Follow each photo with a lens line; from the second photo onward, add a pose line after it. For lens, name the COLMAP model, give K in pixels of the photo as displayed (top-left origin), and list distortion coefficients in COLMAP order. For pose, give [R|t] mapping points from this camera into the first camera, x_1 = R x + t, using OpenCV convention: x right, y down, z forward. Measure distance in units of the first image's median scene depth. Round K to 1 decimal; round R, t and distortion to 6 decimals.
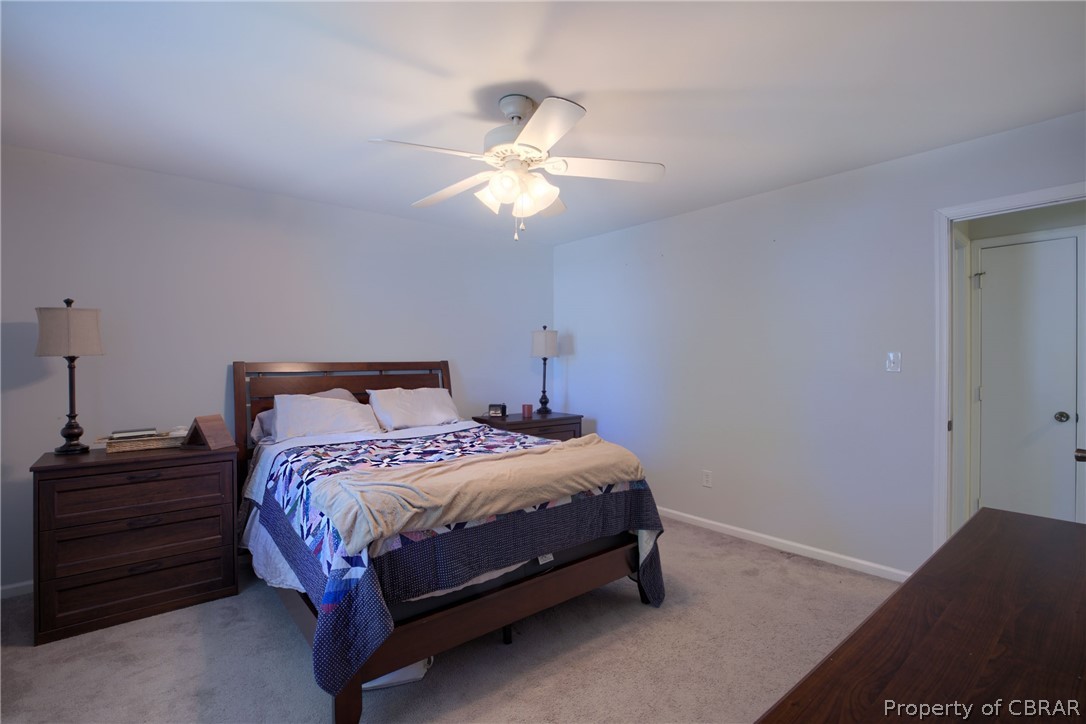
lens RADIAL K [[496.5, 0, 546.0], [0, 496.5, 362.1], [0, 0, 1]] dist [-0.015171, -0.000299]
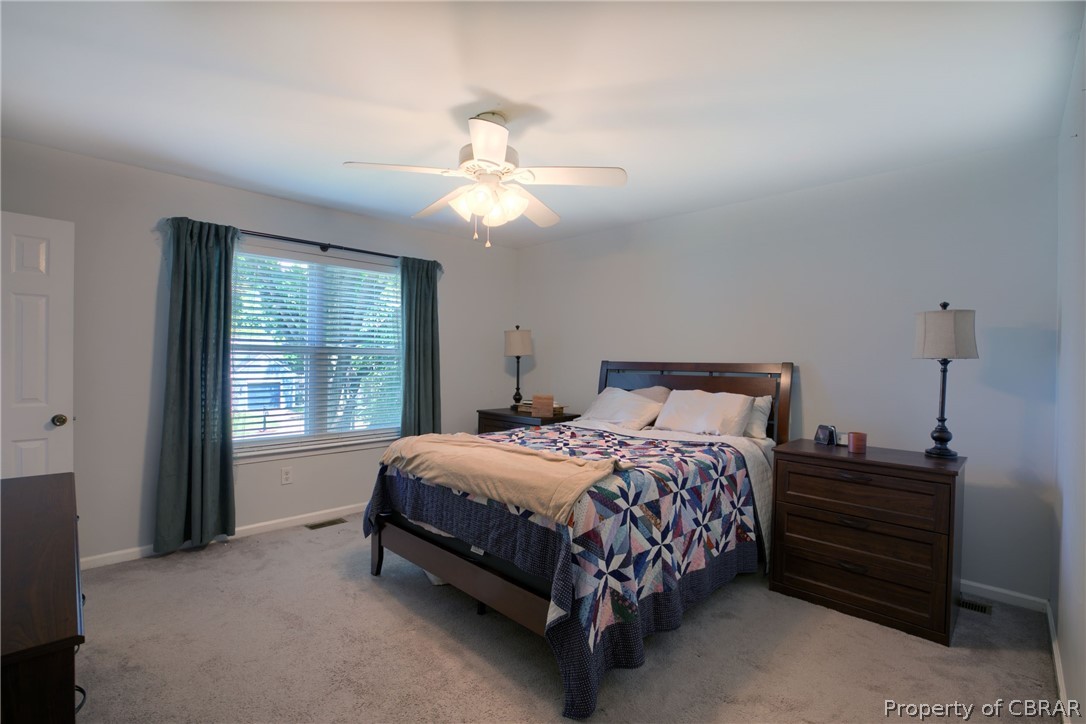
lens RADIAL K [[496.5, 0, 546.1], [0, 496.5, 361.0], [0, 0, 1]] dist [-0.015171, -0.000299]
pose [[0.105143, 0.005617, -0.994441, 0.970757], [-0.016043, 0.999863, 0.003951, -0.004367], [0.994328, 0.015539, 0.105219, 0.956448]]
